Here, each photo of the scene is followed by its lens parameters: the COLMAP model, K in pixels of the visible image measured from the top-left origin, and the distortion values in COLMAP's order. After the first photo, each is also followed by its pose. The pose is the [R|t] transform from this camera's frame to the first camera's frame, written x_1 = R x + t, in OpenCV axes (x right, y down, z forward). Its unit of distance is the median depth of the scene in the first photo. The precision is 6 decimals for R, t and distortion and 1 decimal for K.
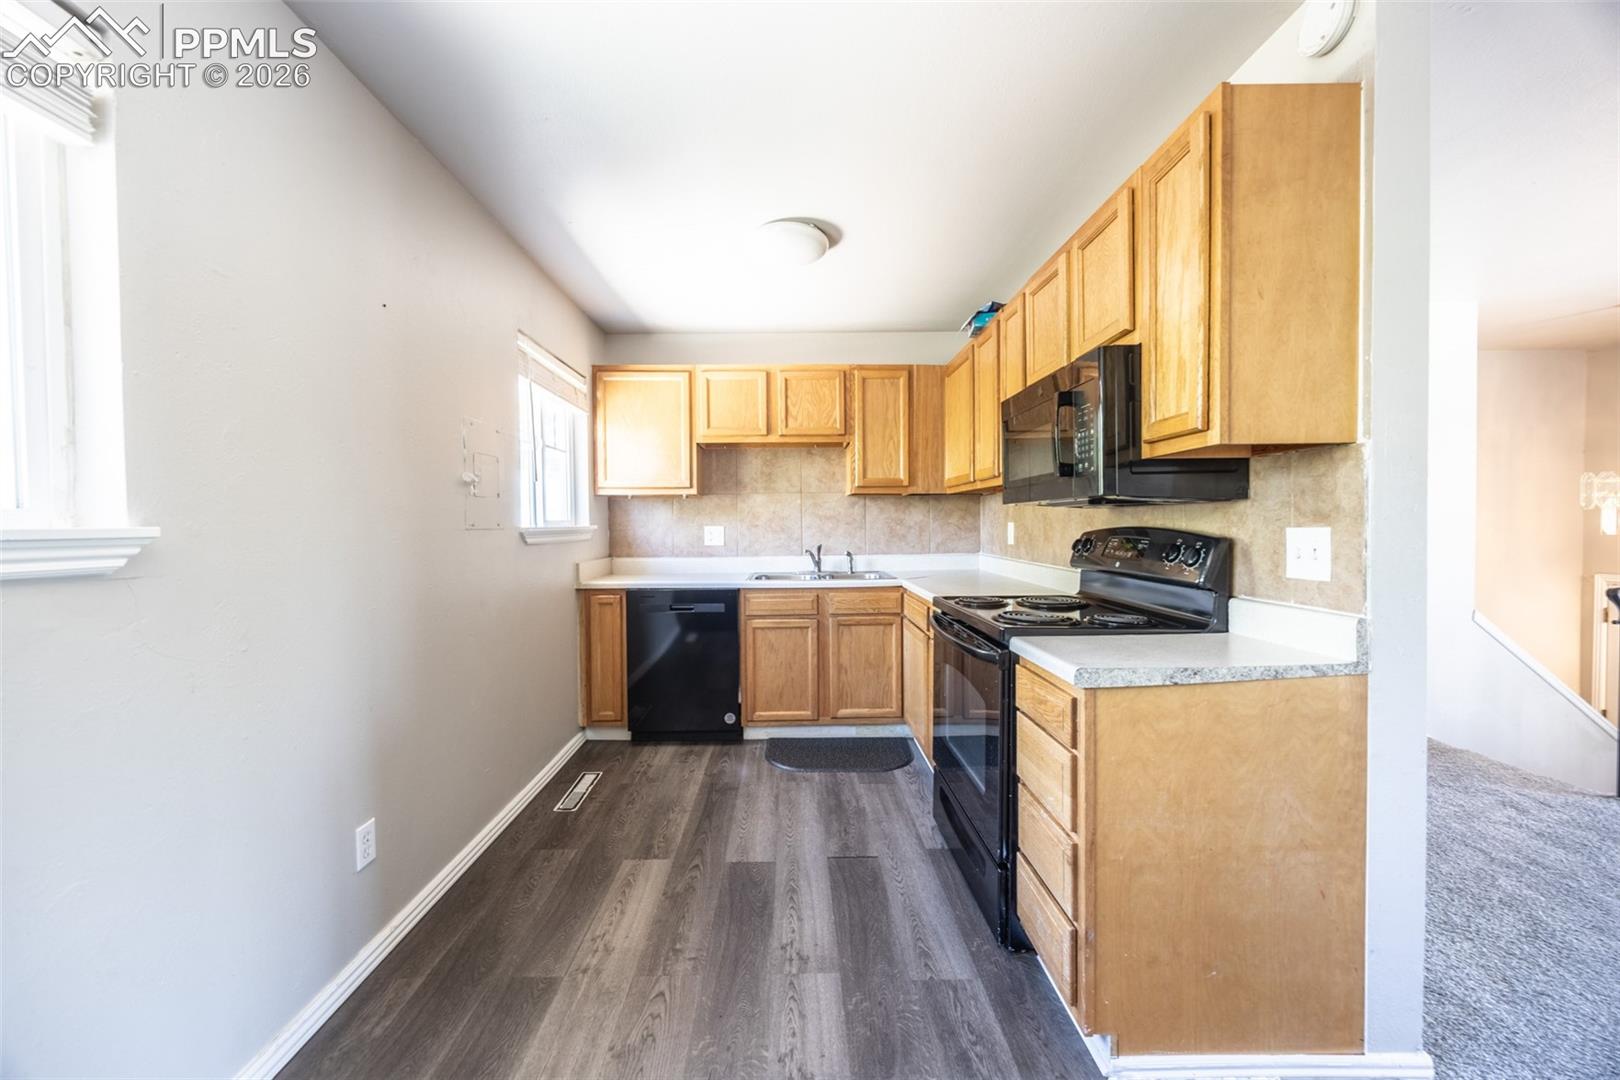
lens RADIAL K [[618.1, 0, 796.4], [0, 618.1, 532.3], [0, 0, 1]] dist [-0.001078, -0.000643]
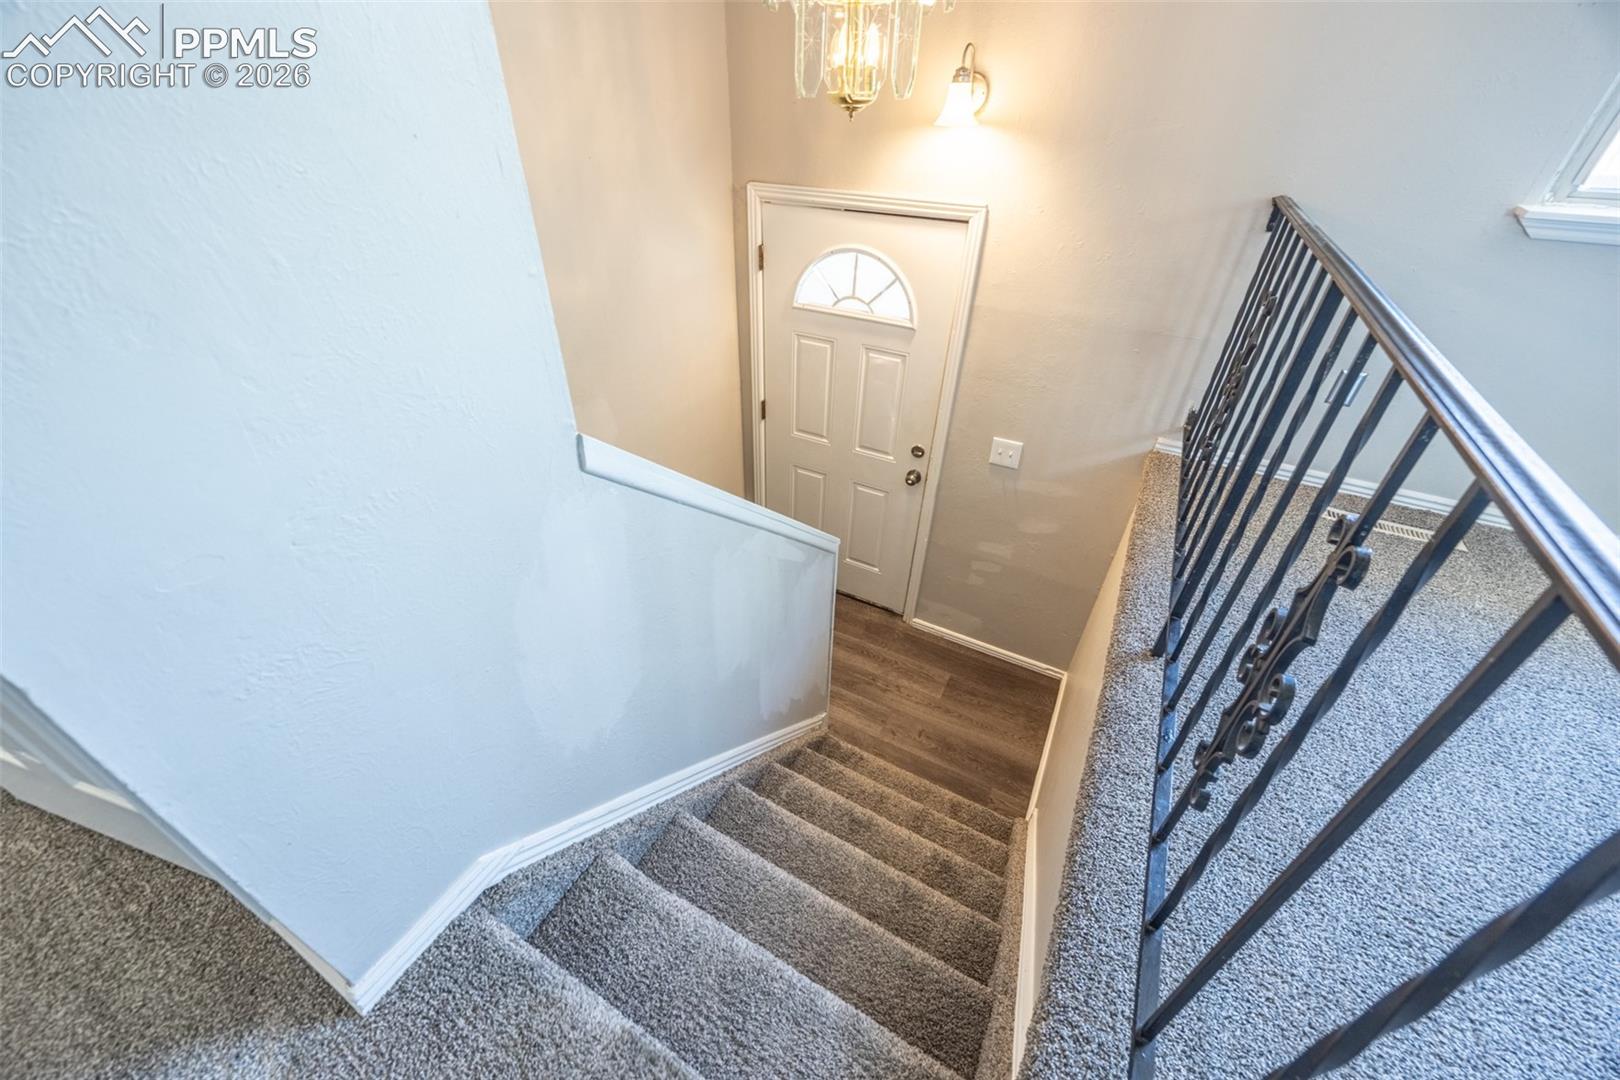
lens RADIAL K [[618.1, 0, 803.6], [0, 618.1, 537.5], [0, 0, 1]] dist [-0.001078, -0.000643]
pose [[0.484493, -0.502220, 0.716270, 0.931708], [-0.000677, 0.818570, 0.574407, 0.009247], [-0.874795, -0.278781, 0.396251, 0.795895]]
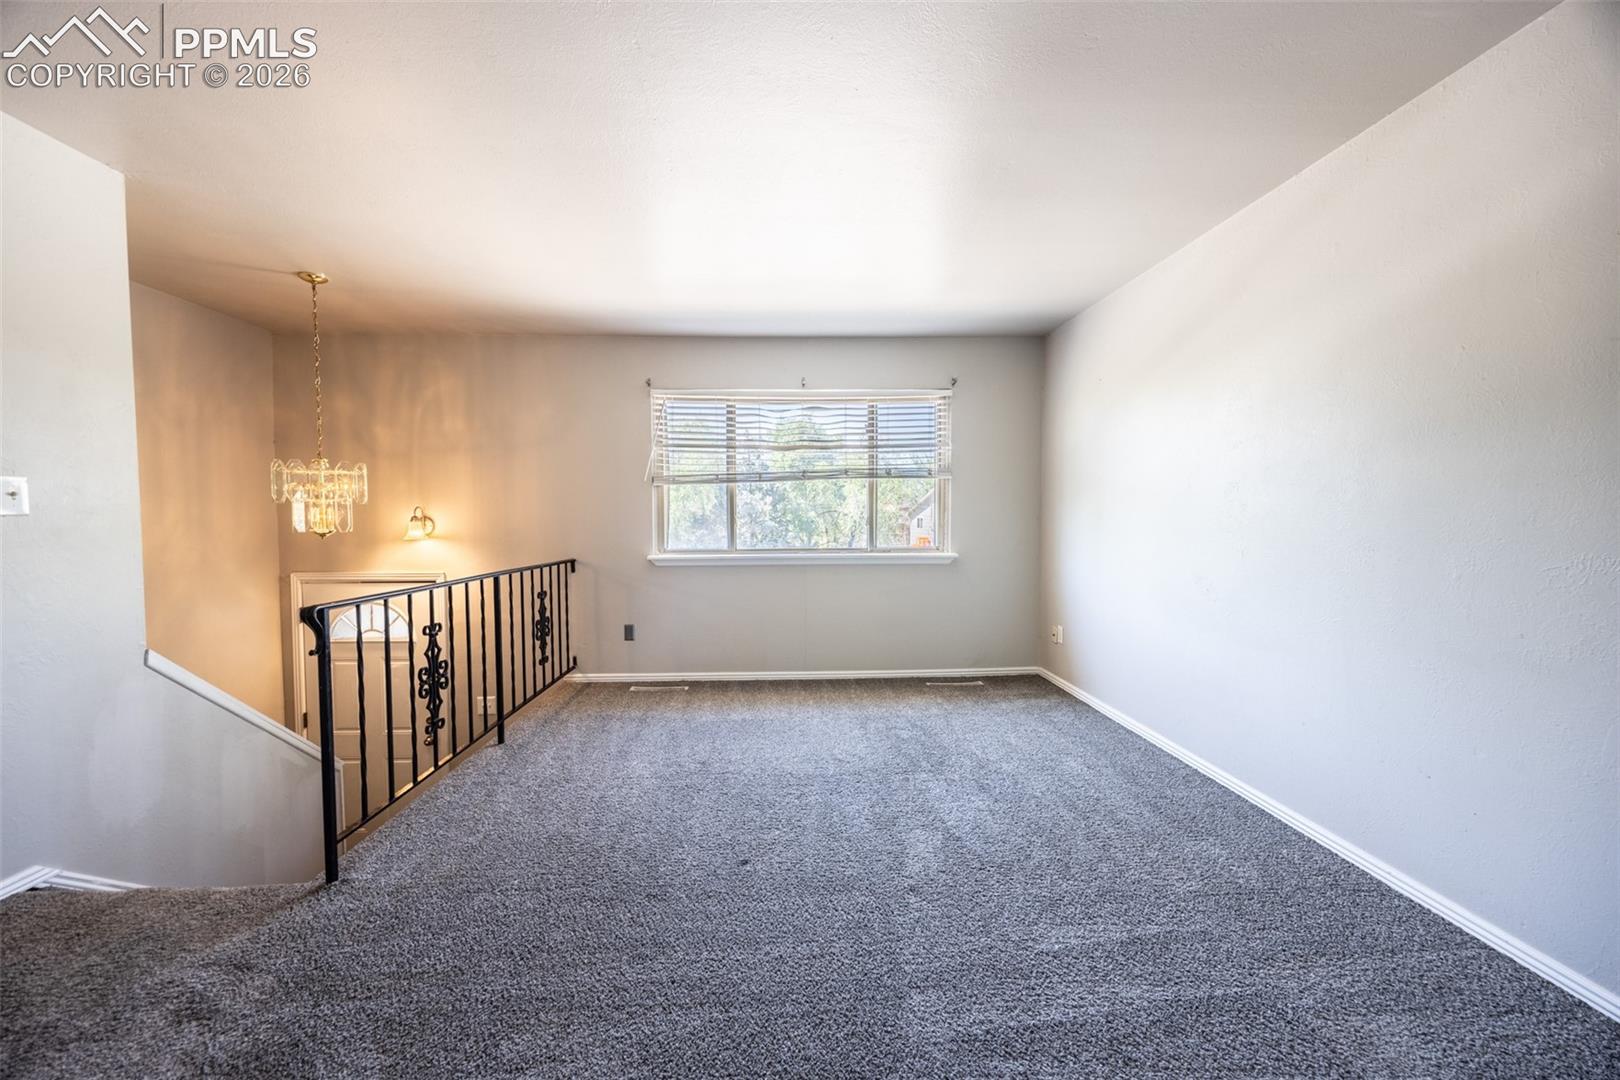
lens RADIAL K [[618.1, 0, 807.5], [0, 618.1, 541.5], [0, 0, 1]] dist [-0.001078, -0.000643]
pose [[-0.036579, -0.040801, 0.998497, 0.413738], [0.023728, 0.998849, 0.041684, -0.001538], [-0.999049, 0.025217, -0.035569, 0.308552]]
